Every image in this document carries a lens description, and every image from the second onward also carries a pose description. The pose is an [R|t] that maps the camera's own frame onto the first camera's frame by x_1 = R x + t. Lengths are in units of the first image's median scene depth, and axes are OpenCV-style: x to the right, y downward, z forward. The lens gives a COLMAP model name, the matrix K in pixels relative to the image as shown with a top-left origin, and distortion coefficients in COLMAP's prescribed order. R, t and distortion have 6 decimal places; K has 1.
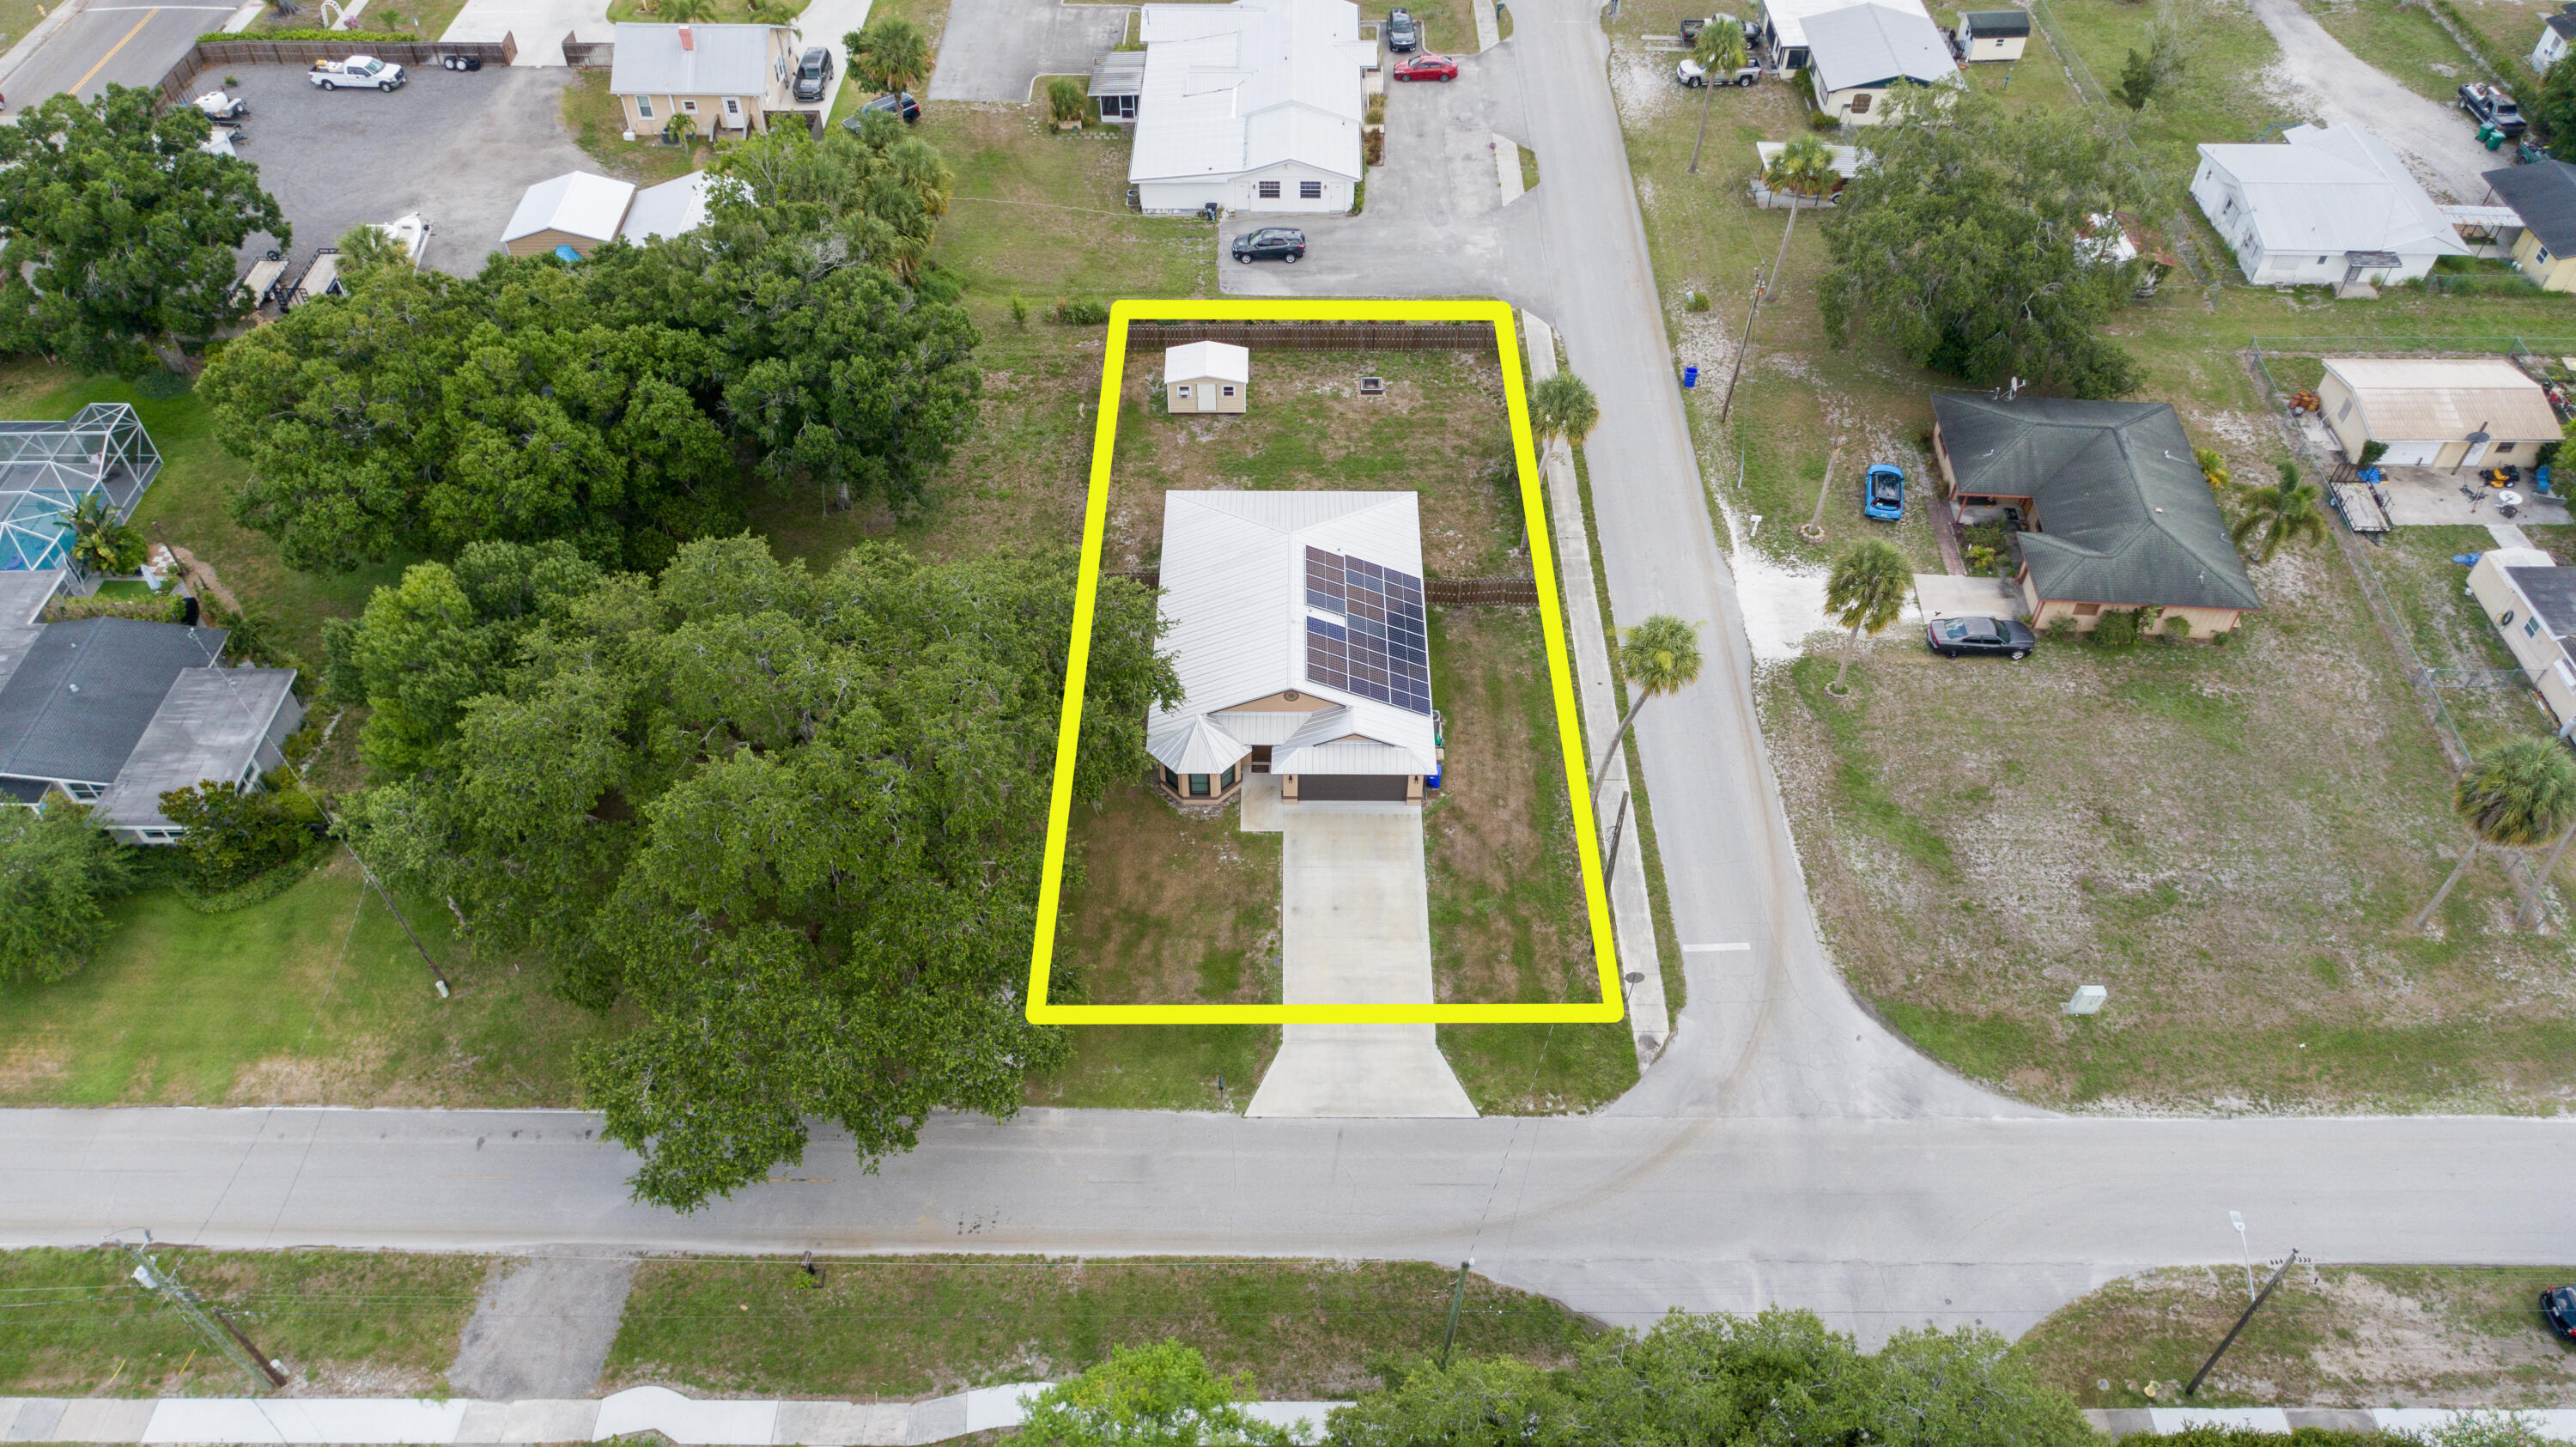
lens RADIAL K [[1766.3, 0, 1296.6], [0, 1766.3, 740.0], [0, 0, 1]] dist [-0.004464, 0.003881]
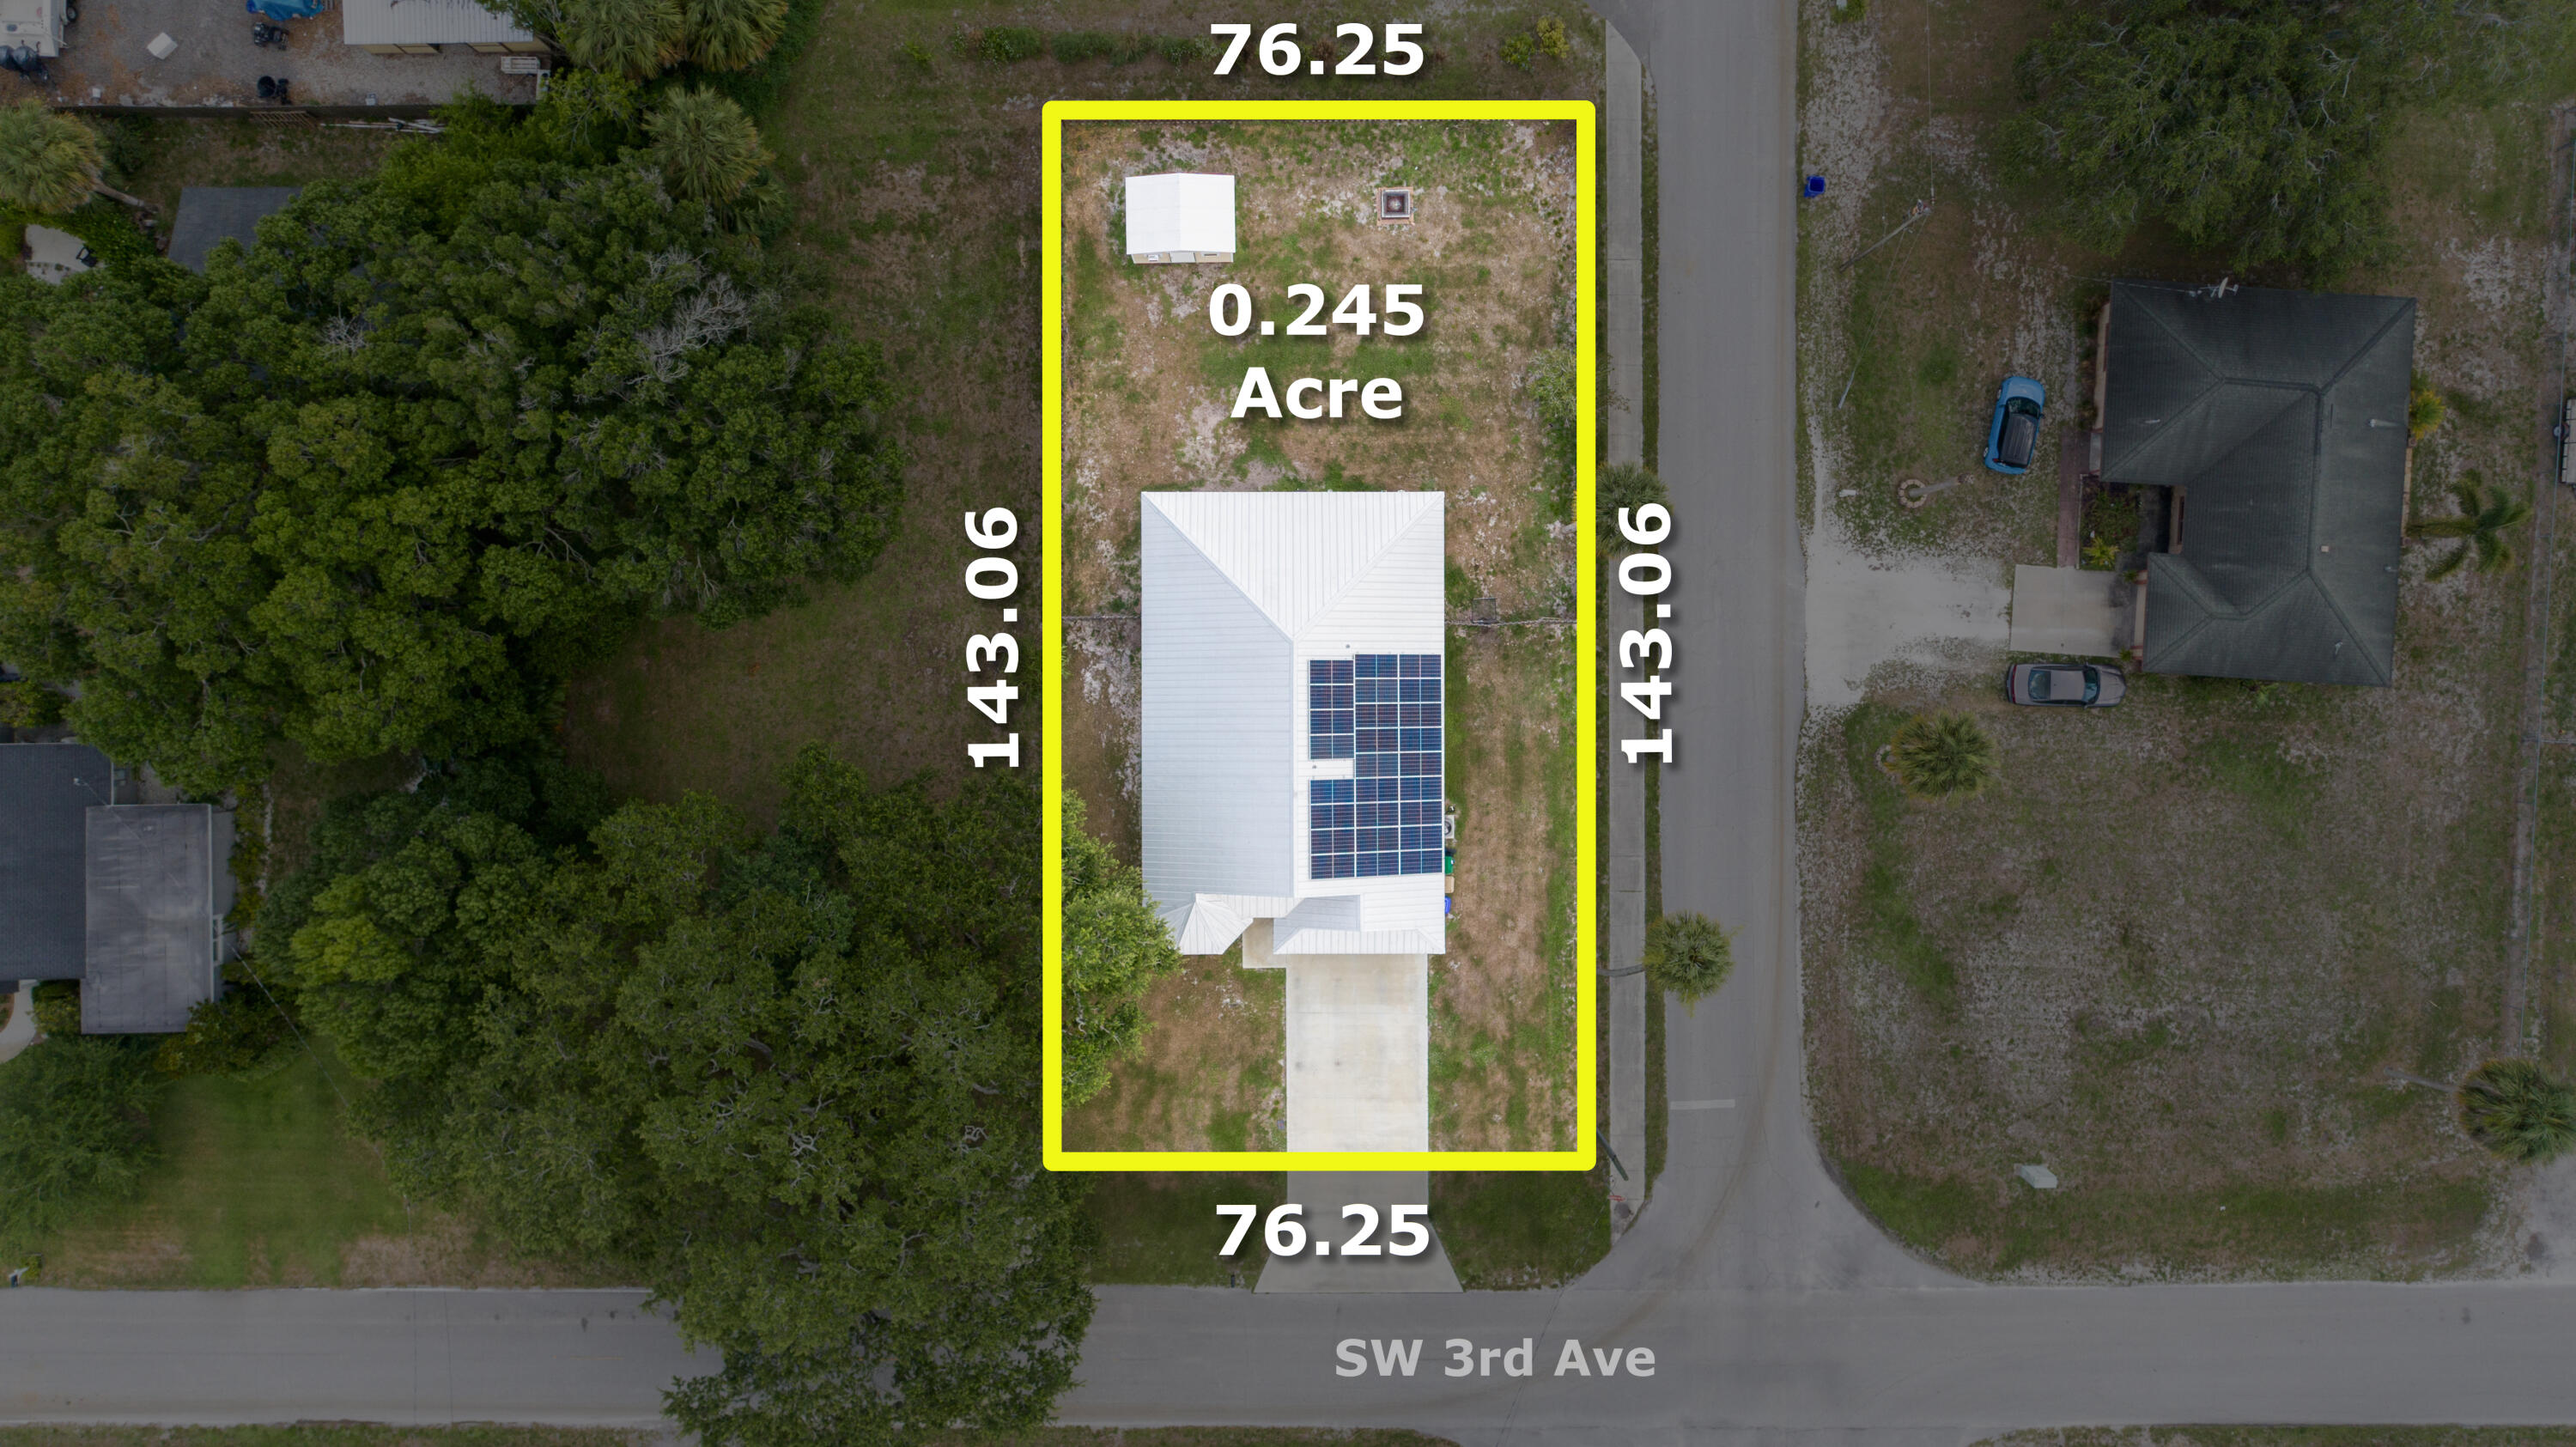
lens RADIAL K [[1766.3, 0, 1296.6], [0, 1766.3, 740.0], [0, 0, 1]] dist [-0.004464, 0.003881]
pose [[0.999997, -0.002307, 0.000130, -0.001665], [0.001609, 0.735842, 0.677151, -0.743003], [-0.001658, -0.677149, 0.735844, 0.376516]]
